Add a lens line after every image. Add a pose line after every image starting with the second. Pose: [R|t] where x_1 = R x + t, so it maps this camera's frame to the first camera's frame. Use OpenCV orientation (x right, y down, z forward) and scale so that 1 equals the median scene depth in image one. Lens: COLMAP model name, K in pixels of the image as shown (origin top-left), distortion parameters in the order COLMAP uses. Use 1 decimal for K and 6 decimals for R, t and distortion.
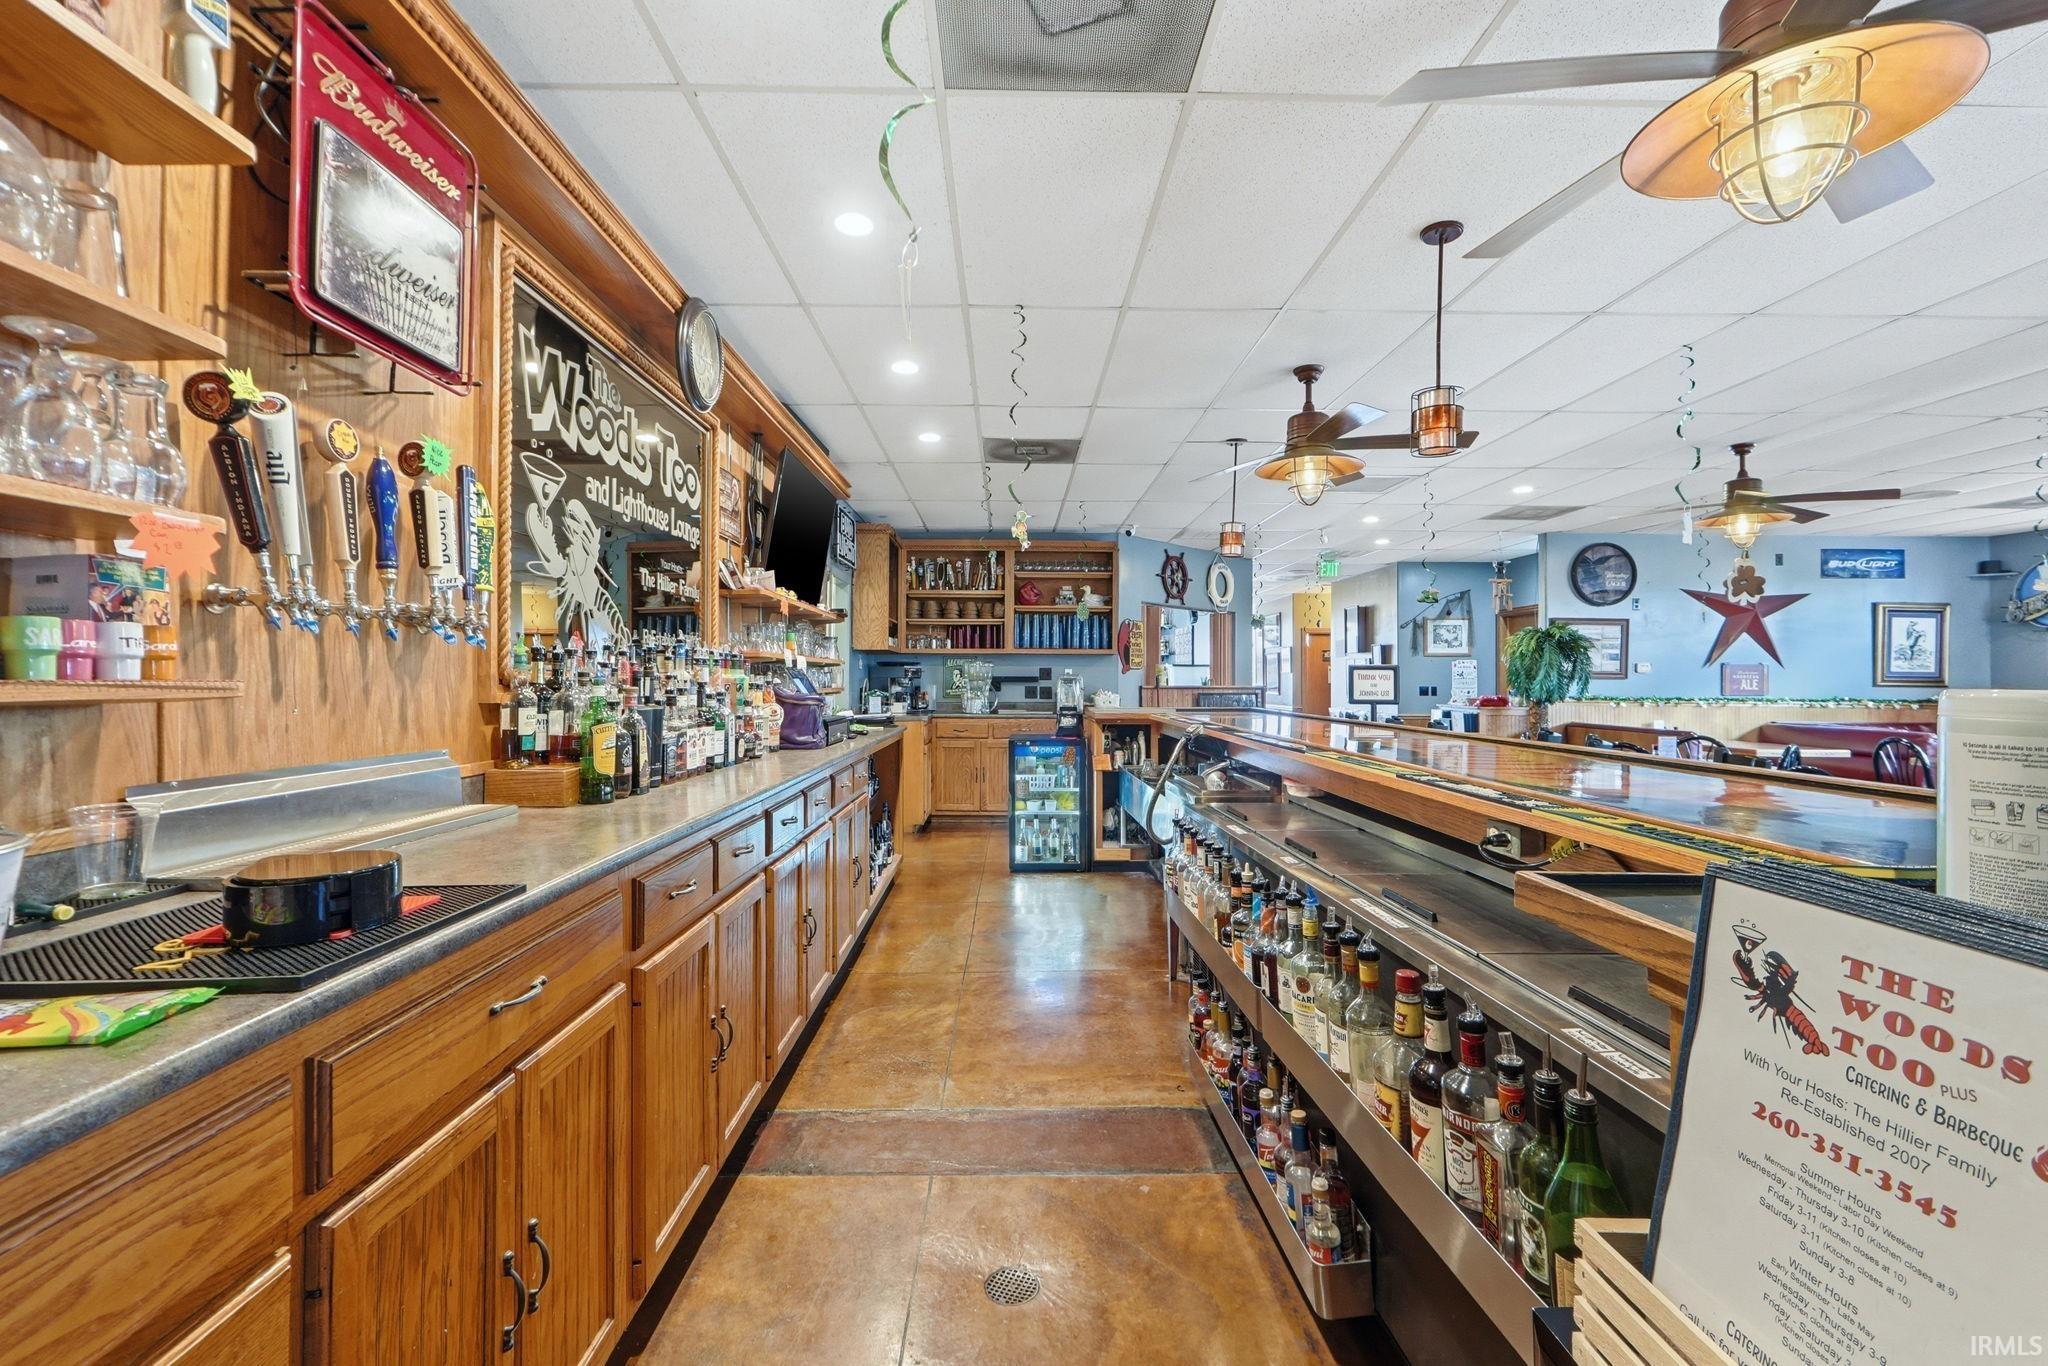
lens RADIAL K [[871.5, 0, 1016.7], [0, 871.5, 666.0], [0, 0, 1]] dist [0.000649, 0.000198]
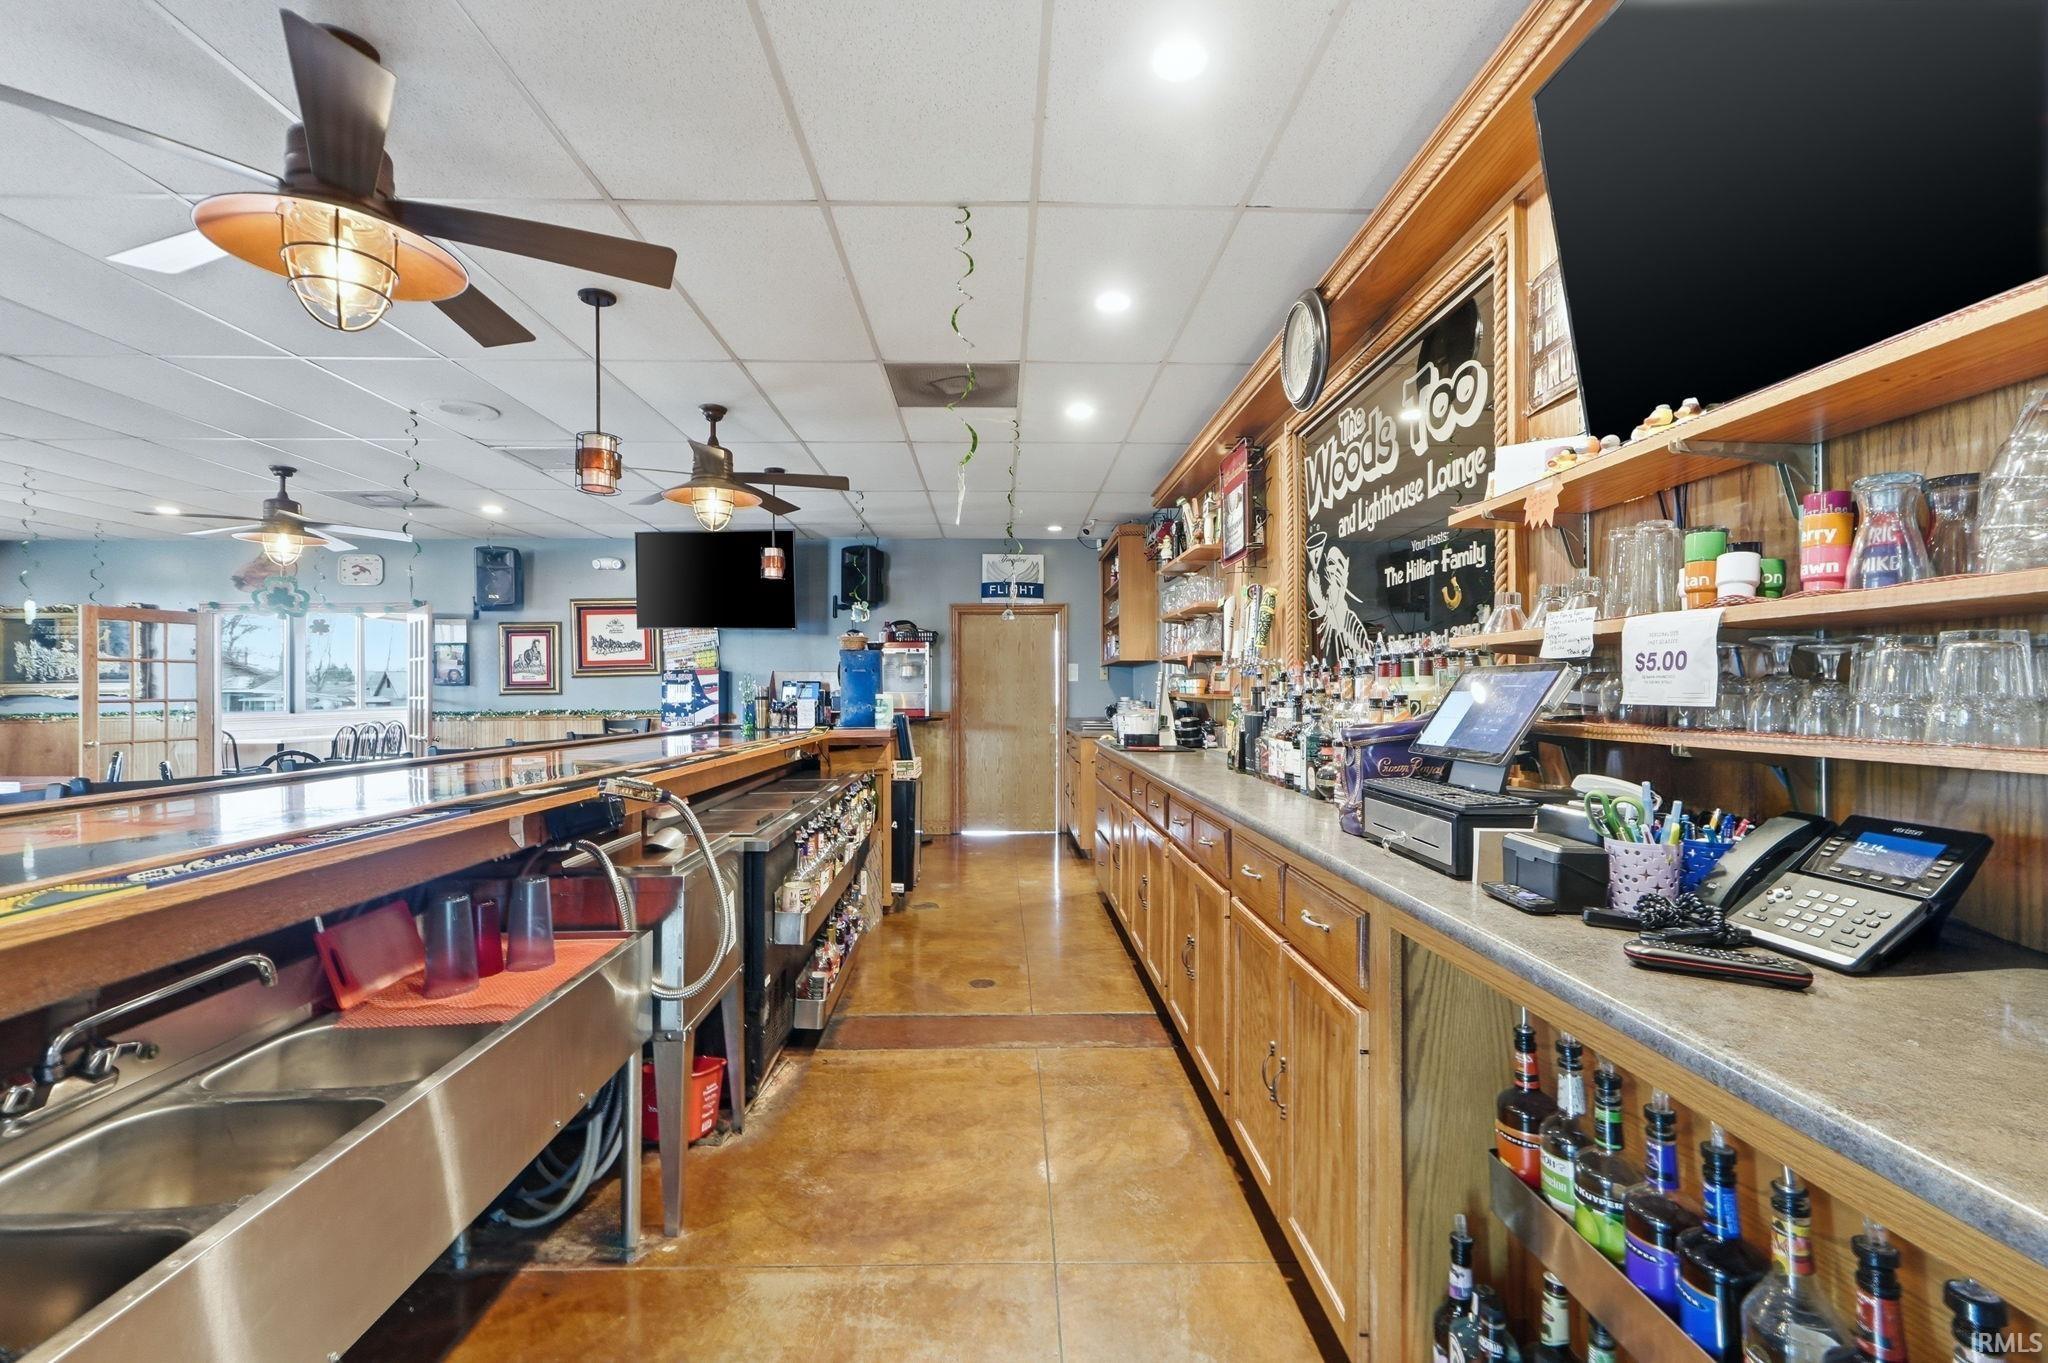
lens RADIAL K [[876.7, 0, 1018.8], [0, 876.7, 686.8], [0, 0, 1]] dist [0.000193, 0.000013]
pose [[-0.999930, -0.003733, -0.011261, -0.043389], [-0.003511, 0.999801, -0.019657, 0.030133], [0.011332, -0.019617, -0.999743, 2.074734]]
